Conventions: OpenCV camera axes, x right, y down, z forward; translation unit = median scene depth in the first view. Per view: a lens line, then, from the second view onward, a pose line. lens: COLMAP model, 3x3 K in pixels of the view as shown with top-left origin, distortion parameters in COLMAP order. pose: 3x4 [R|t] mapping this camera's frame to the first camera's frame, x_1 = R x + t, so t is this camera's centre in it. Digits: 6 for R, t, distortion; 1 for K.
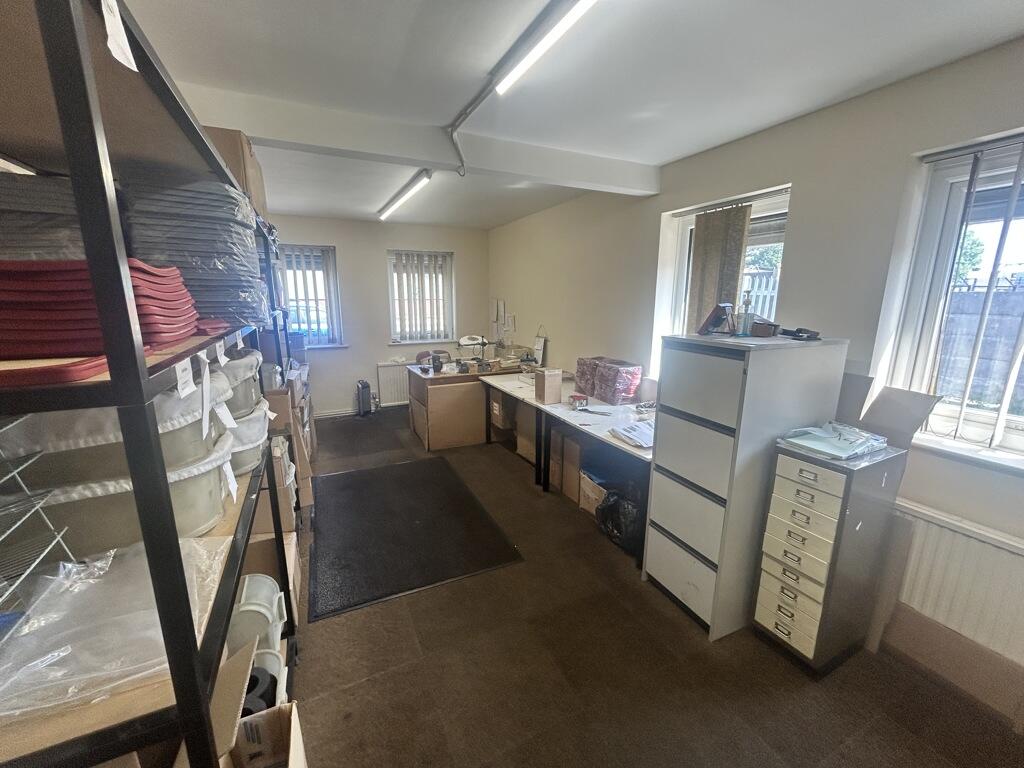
lens RADIAL K [[415.0, 0, 509.3], [0, 415.0, 382.8], [0, 0, 1]] dist [0.001900, -0.000282]
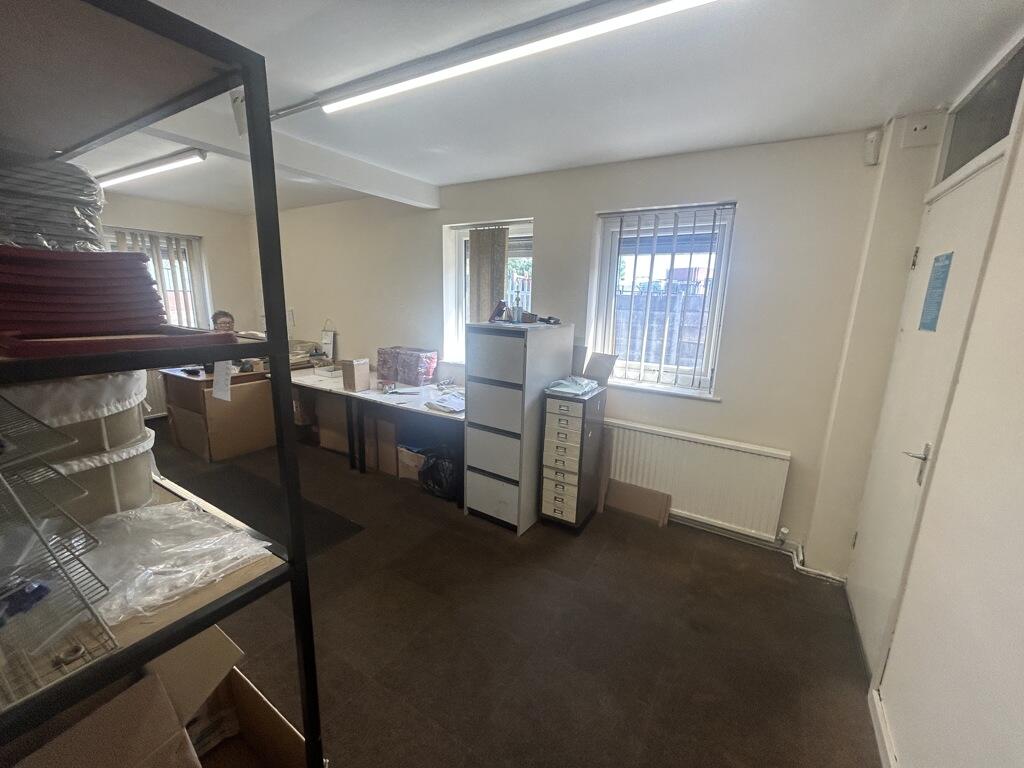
lens RADIAL K [[411.2, 0, 514.8], [0, 411.2, 381.4], [0, 0, 1]] dist [-0.001781, 0.000523]
pose [[0.837825, -0.092925, 0.537972, -0.203712], [0.088397, 0.995495, 0.034285, 0.036552], [-0.538735, 0.018830, 0.842265, -0.168023]]
